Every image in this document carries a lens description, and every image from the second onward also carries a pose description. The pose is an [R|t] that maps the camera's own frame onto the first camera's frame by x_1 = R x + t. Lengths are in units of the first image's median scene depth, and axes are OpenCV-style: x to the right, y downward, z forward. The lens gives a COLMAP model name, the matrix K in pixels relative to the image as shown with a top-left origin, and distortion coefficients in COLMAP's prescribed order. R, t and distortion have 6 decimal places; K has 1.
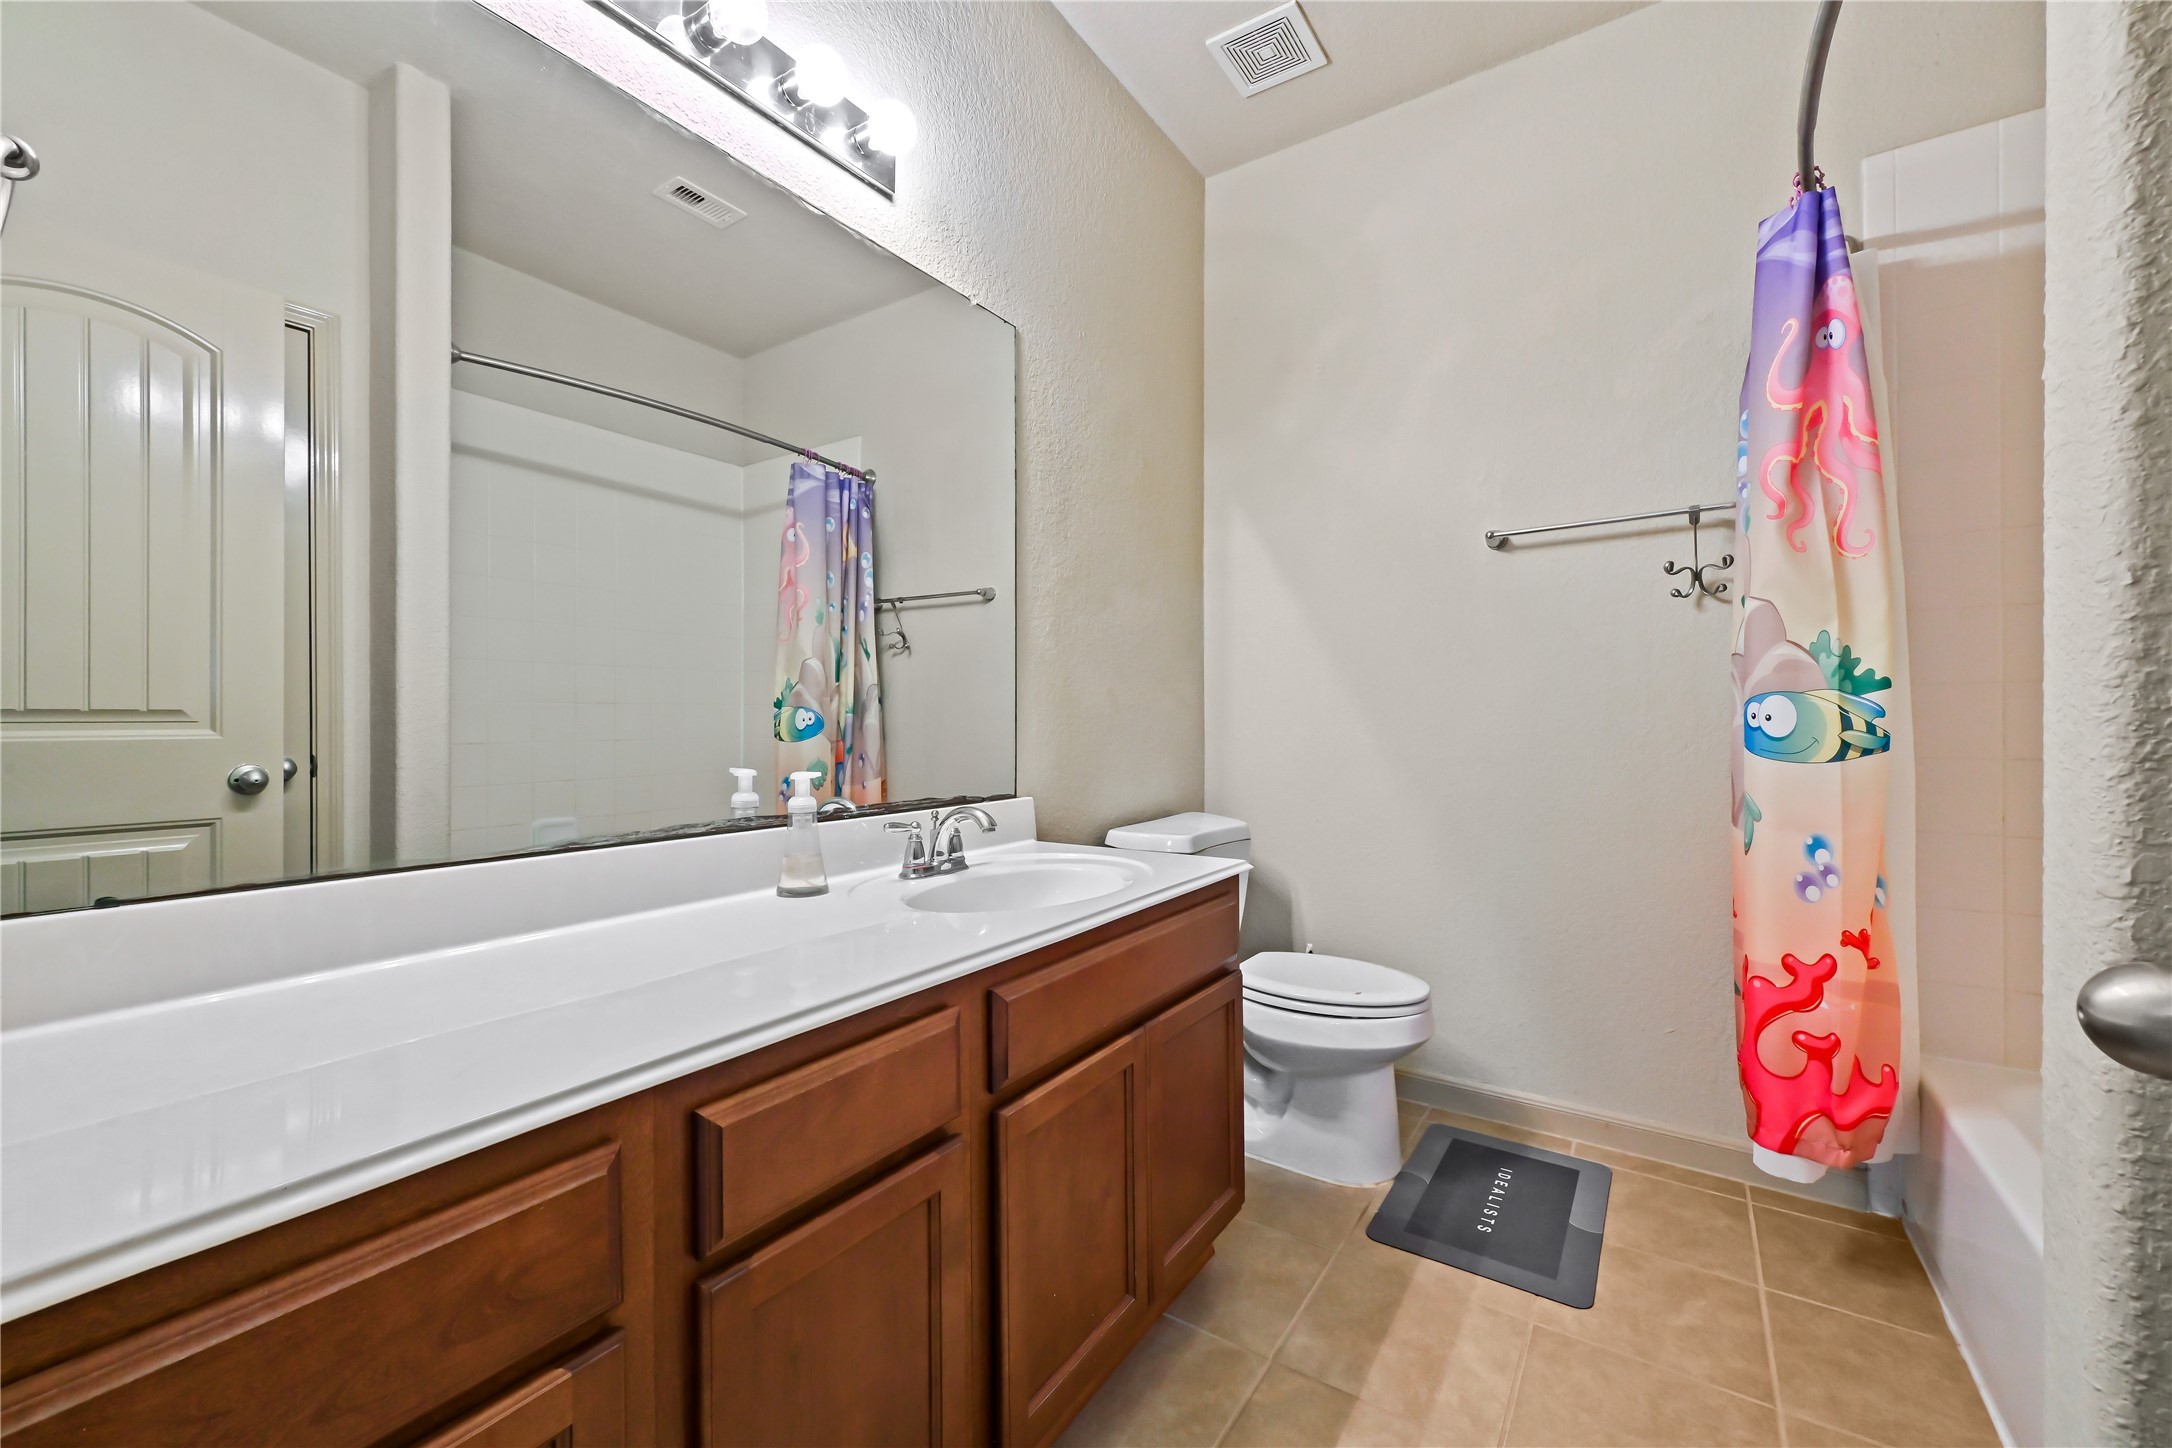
lens RADIAL K [[861.6, 0, 1088.1], [0, 861.6, 715.7], [0, 0, 1]] dist [0.003473, -0.000408]
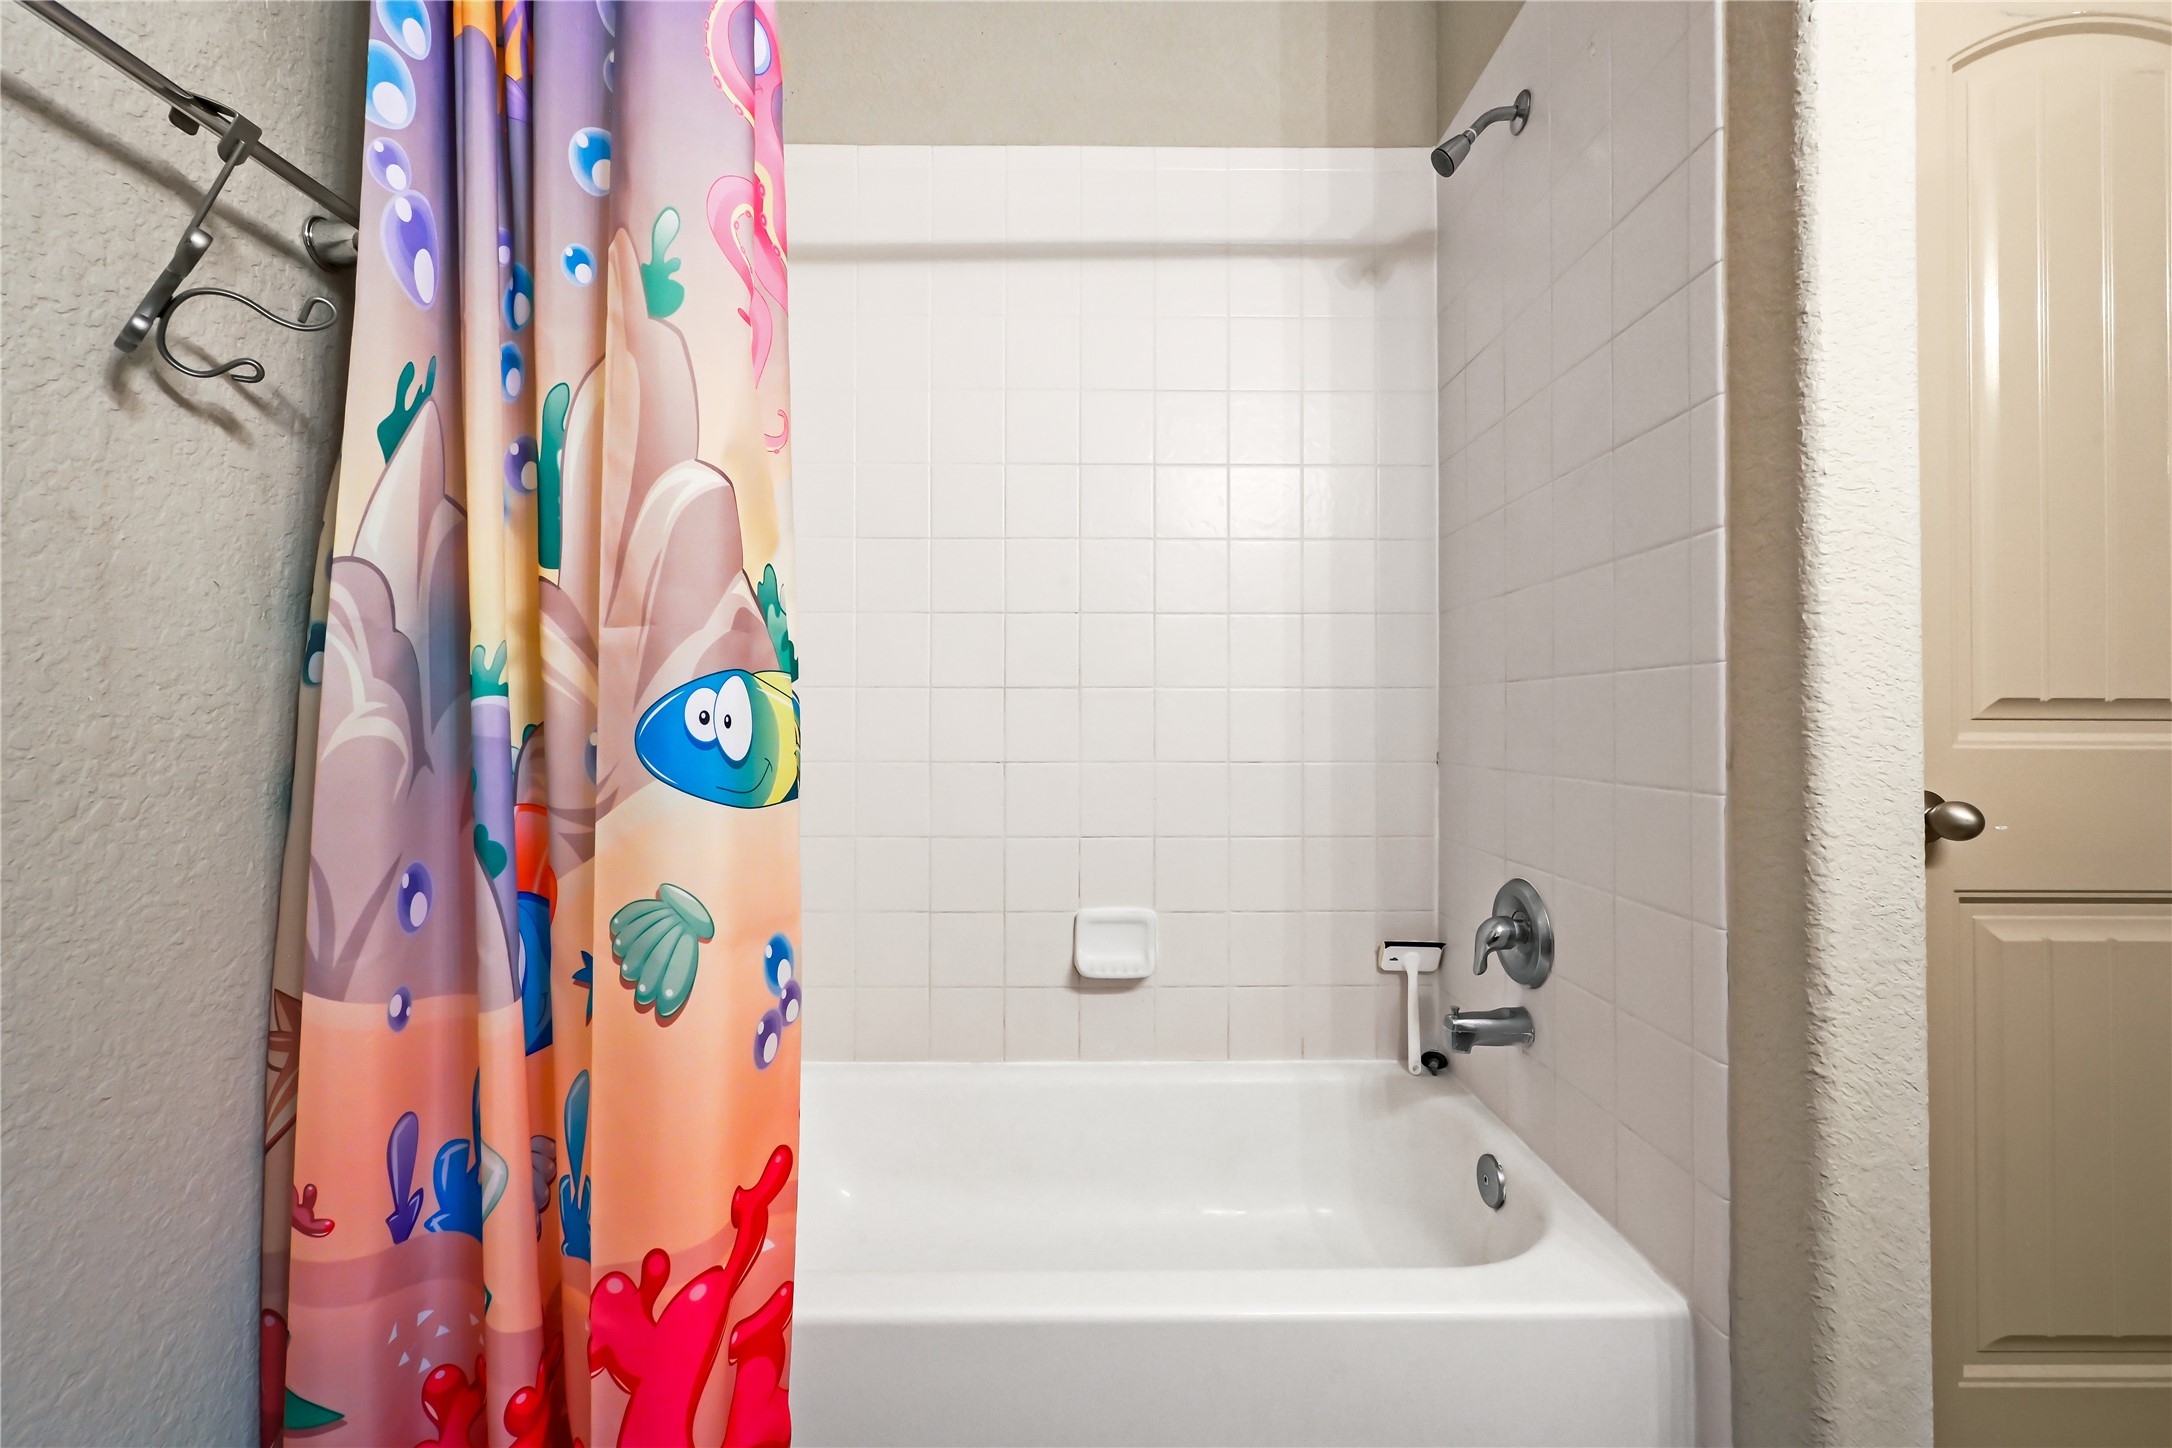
lens RADIAL K [[861.6, 0, 1085.4], [0, 861.6, 717.0], [0, 0, 1]] dist [0.003473, -0.000408]
pose [[-0.565925, 0.003303, 0.824450, 0.282329], [0.002656, 0.999994, -0.002183, 0.001449], [-0.824452, 0.000955, -0.565931, 1.134221]]
